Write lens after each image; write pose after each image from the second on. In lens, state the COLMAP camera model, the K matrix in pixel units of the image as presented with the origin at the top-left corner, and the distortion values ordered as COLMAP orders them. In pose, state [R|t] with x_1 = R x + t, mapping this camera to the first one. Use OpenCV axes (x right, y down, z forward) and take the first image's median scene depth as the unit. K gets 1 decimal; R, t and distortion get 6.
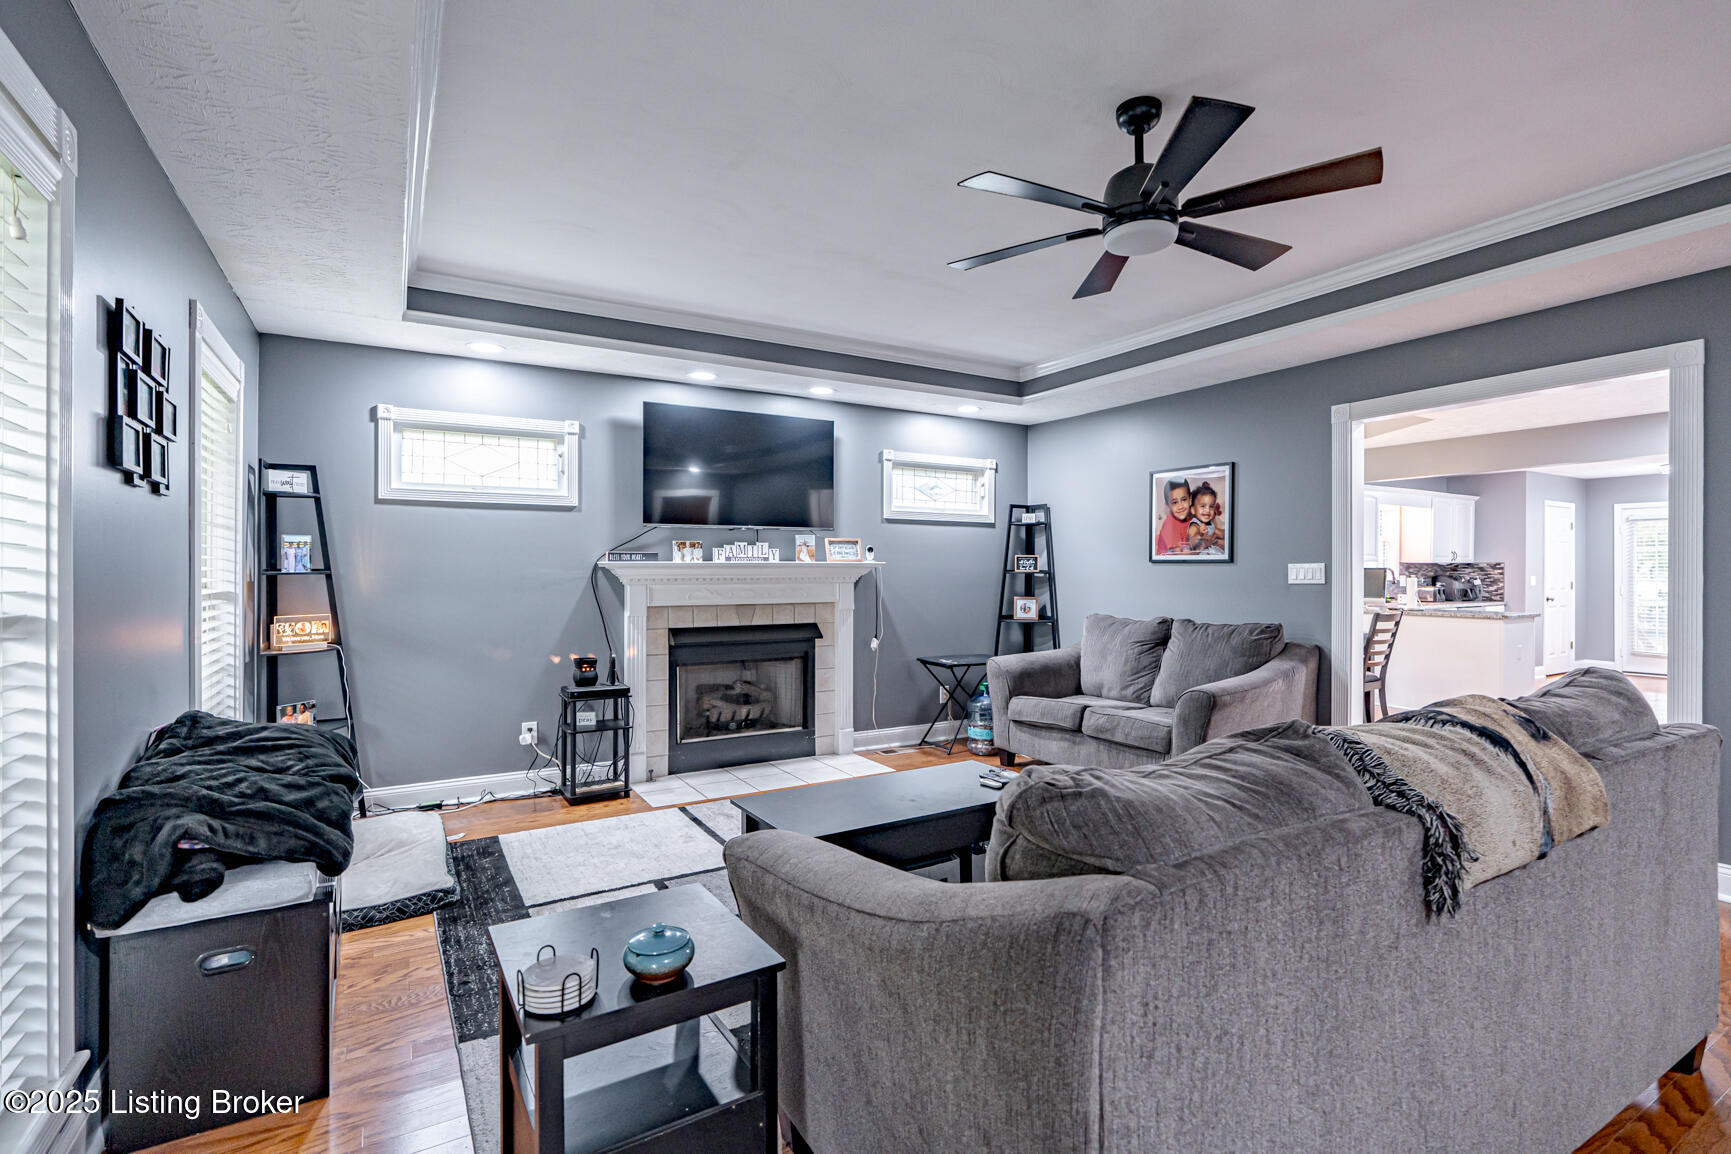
lens RADIAL K [[800.0, 0, 864.9], [0, 800.0, 573.4], [0, 0, 1]] dist [-0.004490, -0.000158]
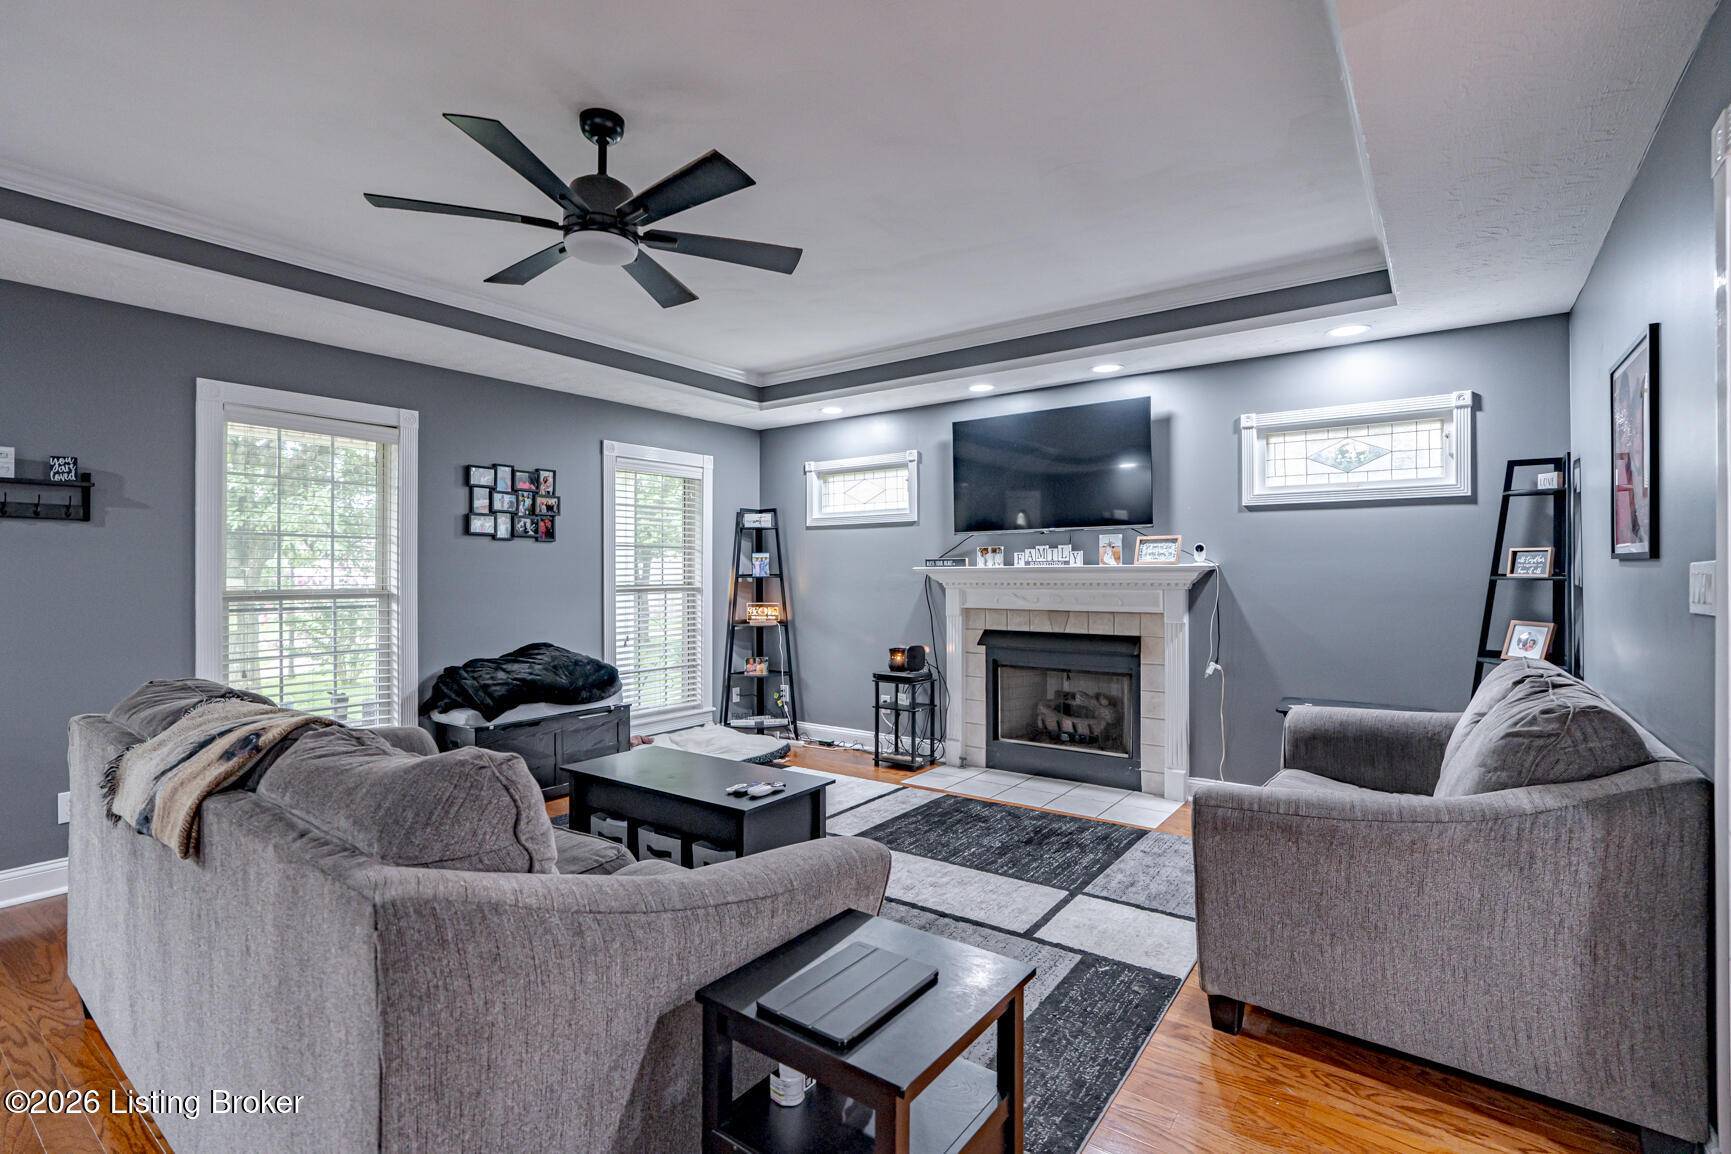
lens RADIAL K [[800.0, 0, 868.7], [0, 800.0, 577.7], [0, 0, 1]] dist [-0.004490, -0.000158]
pose [[0.399449, 0.004851, -0.916743, 0.653848], [0.000185, 0.999986, 0.005372, -0.005683], [0.916755, -0.002315, 0.399442, 0.426740]]
